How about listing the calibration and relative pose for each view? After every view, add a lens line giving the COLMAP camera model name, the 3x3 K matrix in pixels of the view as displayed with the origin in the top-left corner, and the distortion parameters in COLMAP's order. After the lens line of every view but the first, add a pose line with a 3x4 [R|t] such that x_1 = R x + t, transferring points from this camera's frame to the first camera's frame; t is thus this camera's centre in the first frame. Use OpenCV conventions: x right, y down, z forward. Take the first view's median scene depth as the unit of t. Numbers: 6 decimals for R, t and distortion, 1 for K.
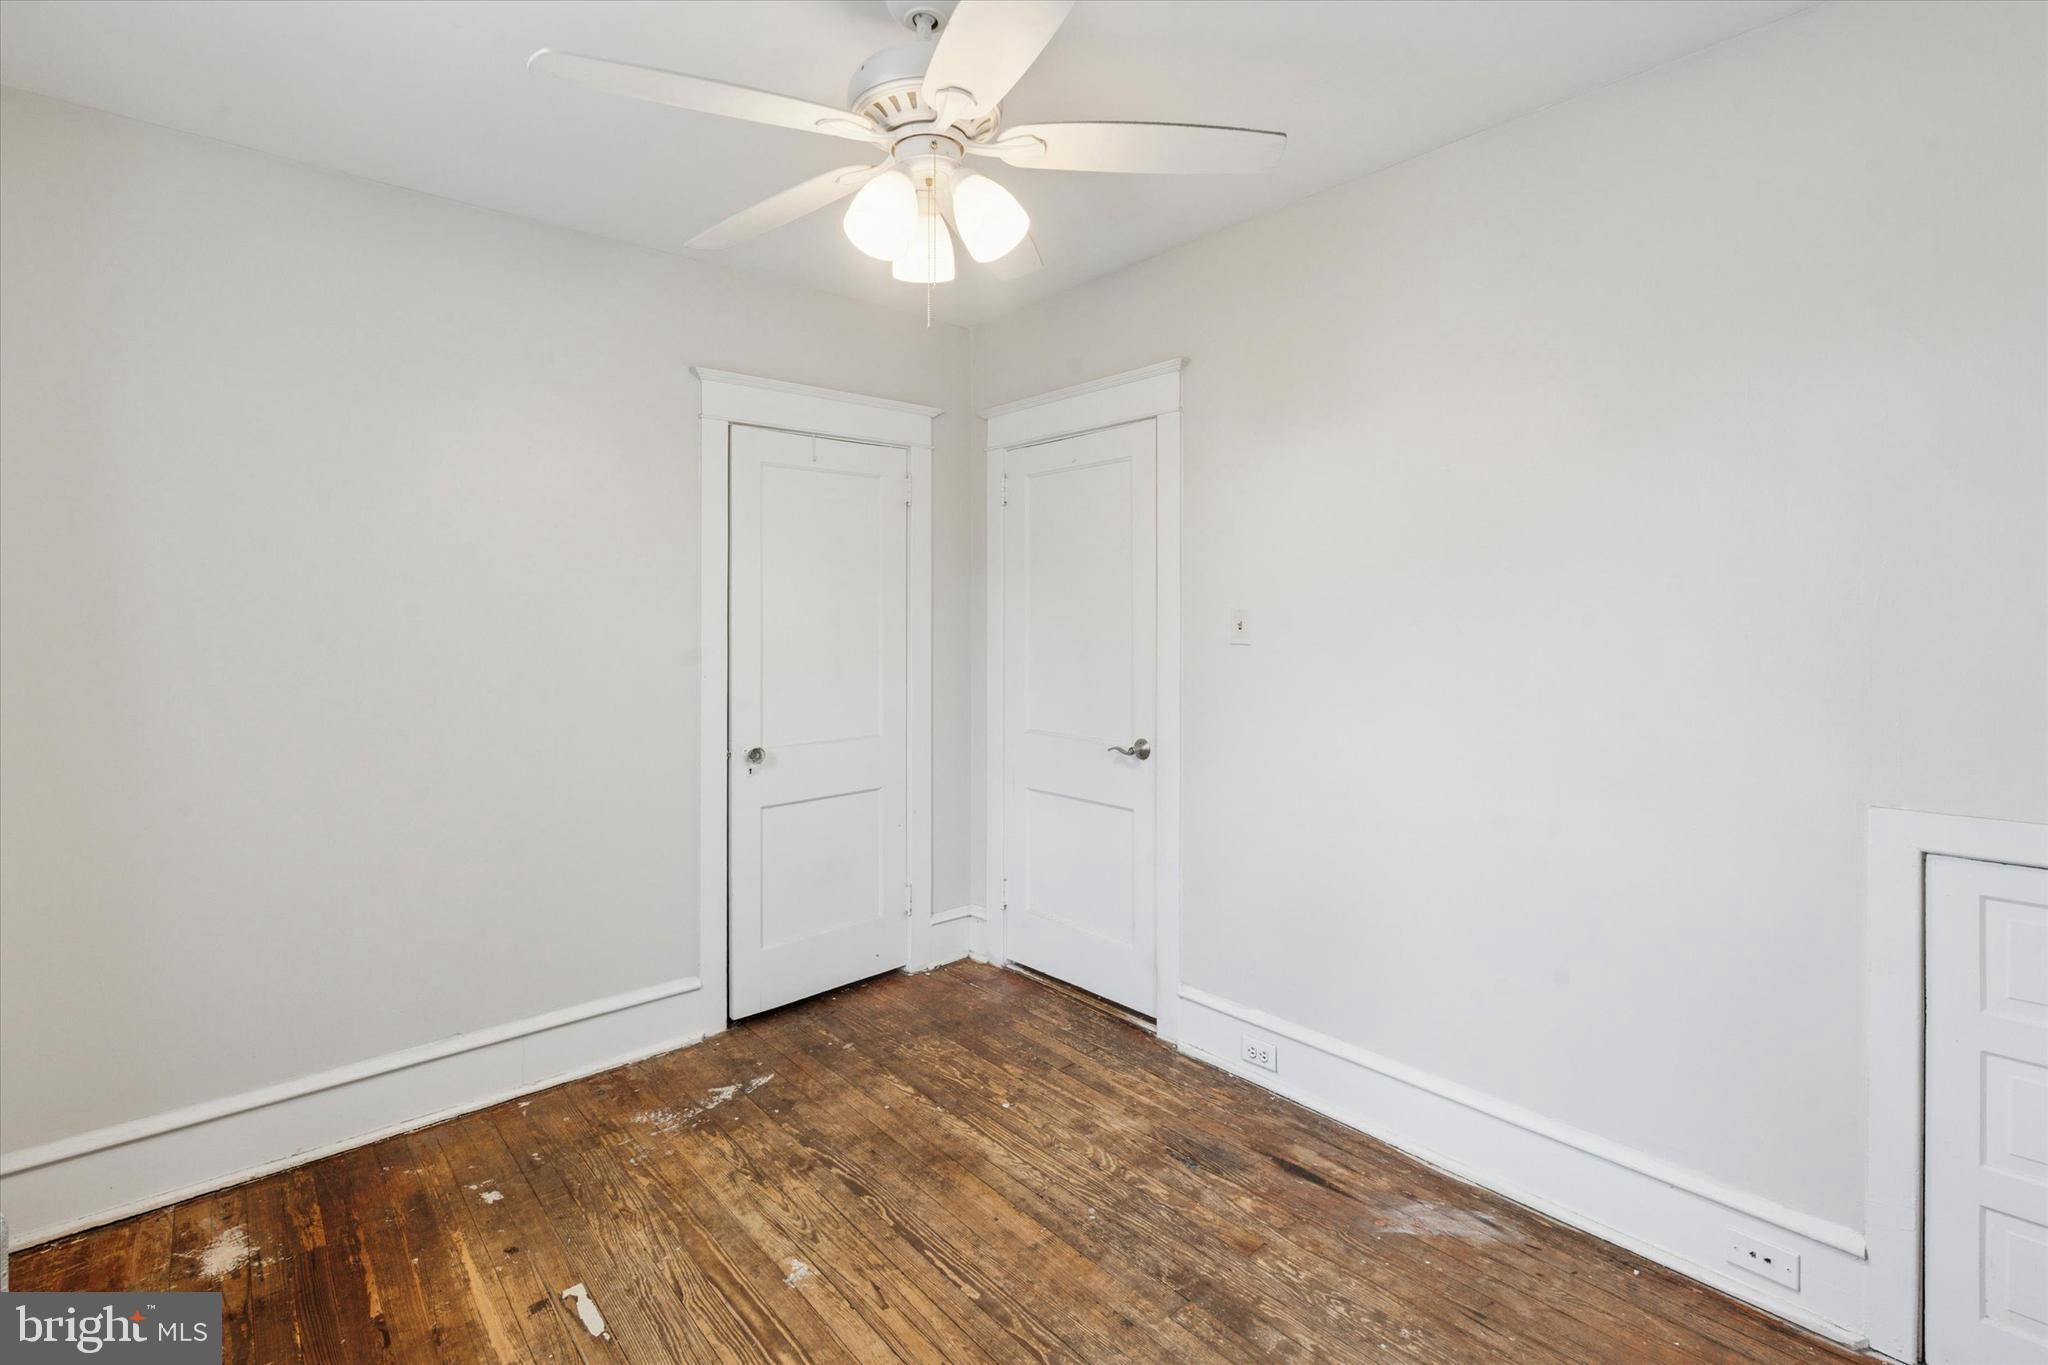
lens RADIAL K [[909.4, 0, 1019.5], [0, 909.4, 652.9], [0, 0, 1]] dist [-0.003031, -0.000039]
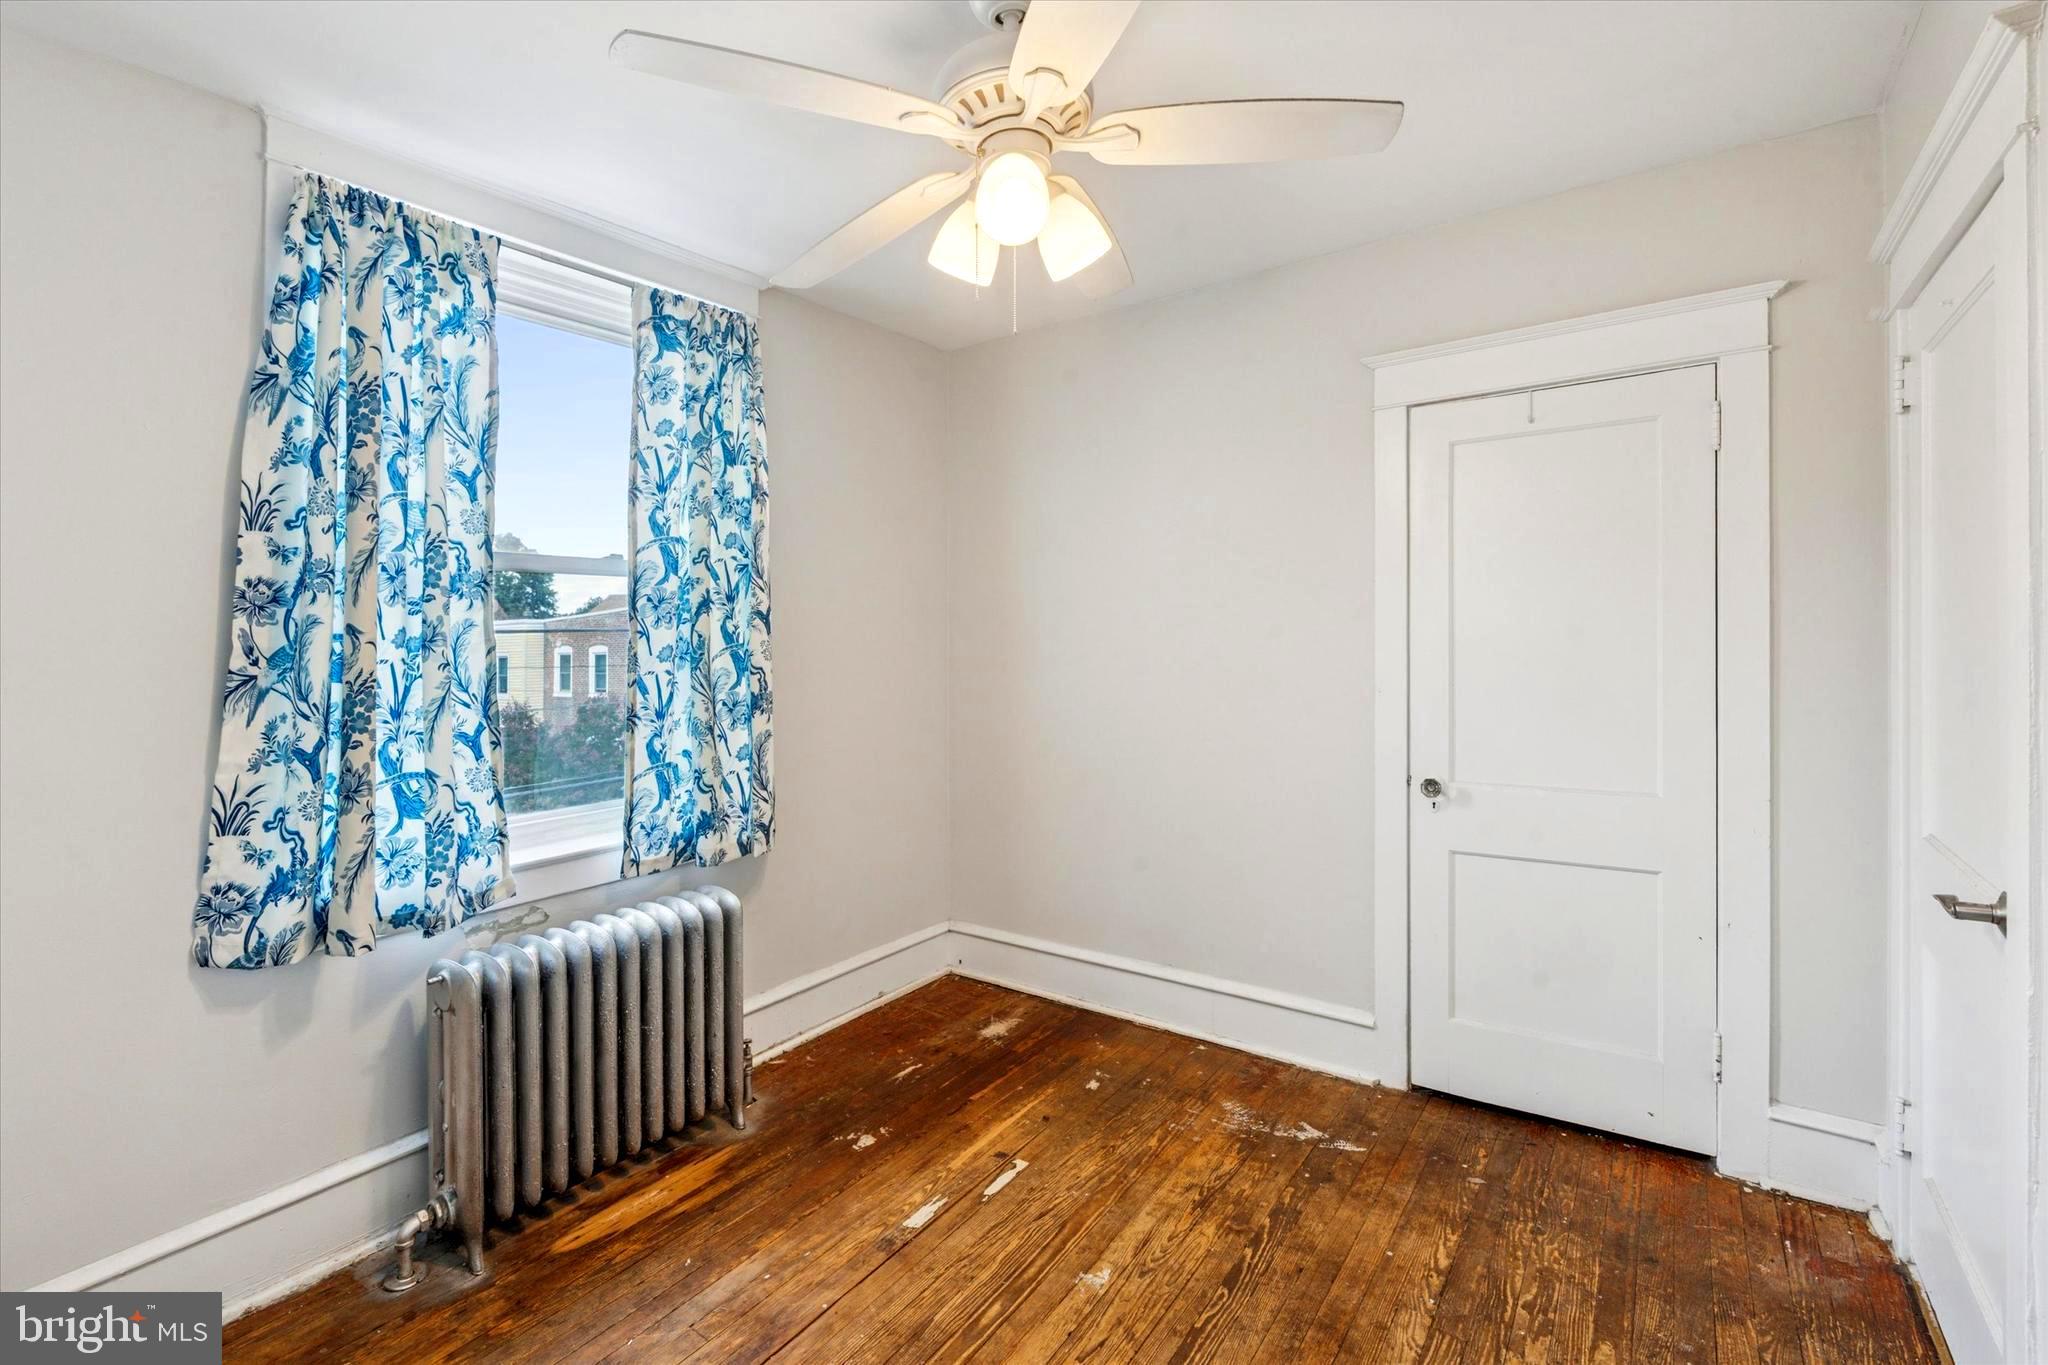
lens RADIAL K [[912.5, 0, 1017.8], [0, 912.5, 634.2], [0, 0, 1]] dist [-0.001983, -0.000089]
pose [[0.229746, 0.000184, -0.973251, 0.590853], [-0.019397, 0.999802, -0.004390, -0.023362], [0.973057, 0.019886, 0.229704, 0.546015]]
